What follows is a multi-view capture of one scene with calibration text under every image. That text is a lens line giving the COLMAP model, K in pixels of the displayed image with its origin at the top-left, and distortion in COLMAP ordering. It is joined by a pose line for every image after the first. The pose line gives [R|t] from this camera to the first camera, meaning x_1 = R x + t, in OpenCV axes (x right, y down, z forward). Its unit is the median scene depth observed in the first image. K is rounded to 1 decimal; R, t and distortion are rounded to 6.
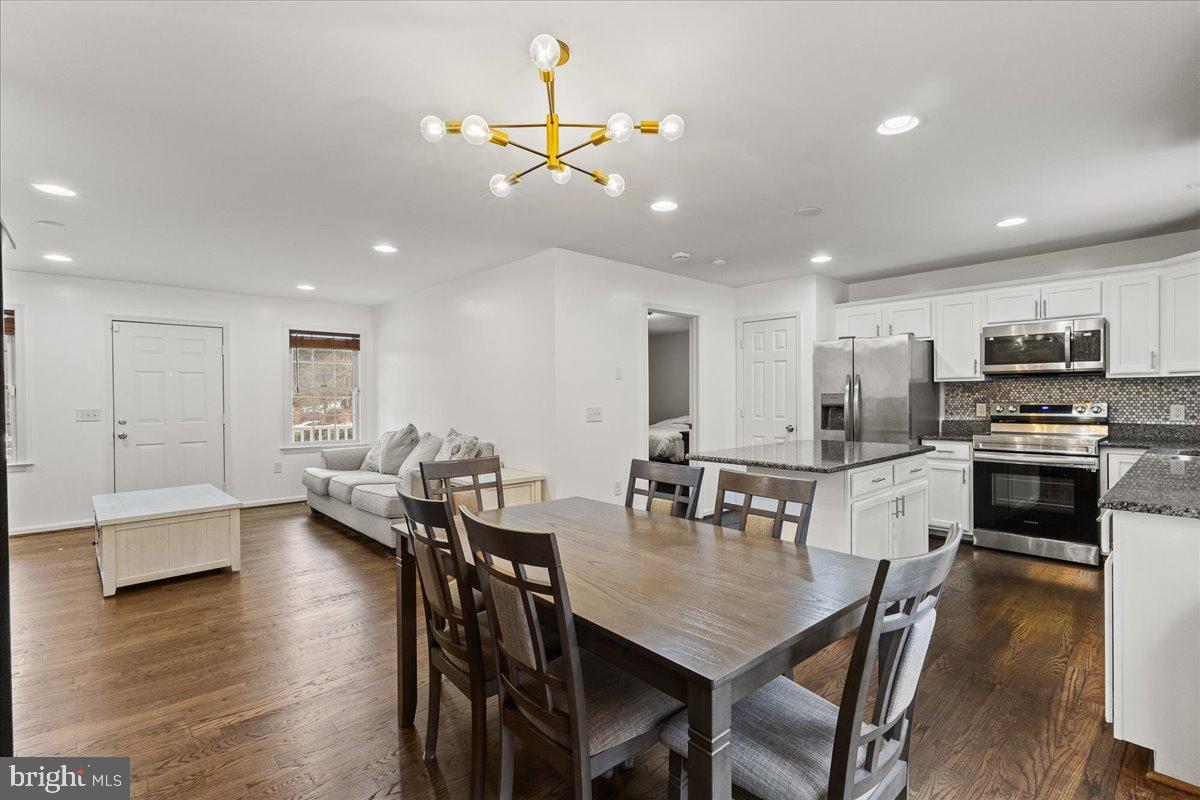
lens RADIAL K [[555.4, 0, 600.3], [0, 555.4, 398.7], [0, 0, 1]] dist [0.018002, 0.000391]
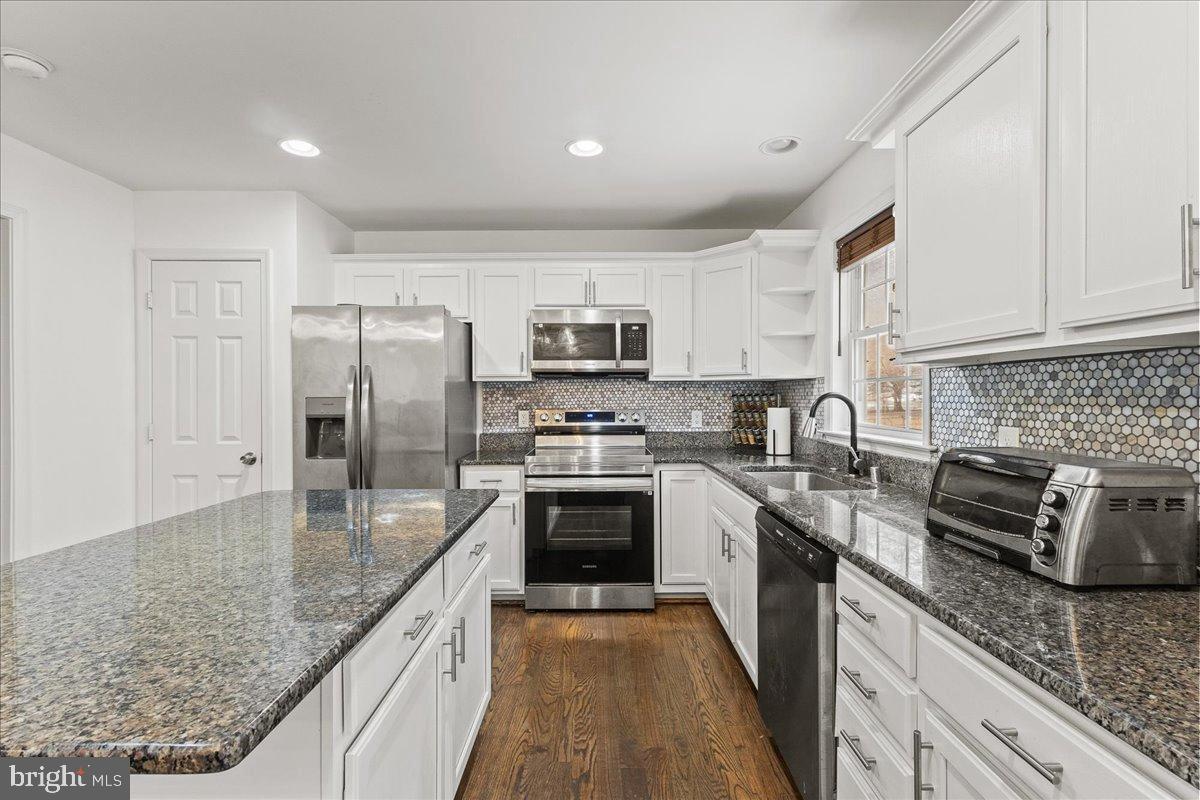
lens RADIAL K [[555.4, 0, 599.6], [0, 555.4, 400.0], [0, 0, 1]] dist [0.018002, 0.000391]
pose [[0.676165, -0.000910, 0.736750, 0.195336], [0.000834, 1.000000, 0.000469, -0.006634], [-0.736750, 0.000297, 0.676165, 0.425338]]
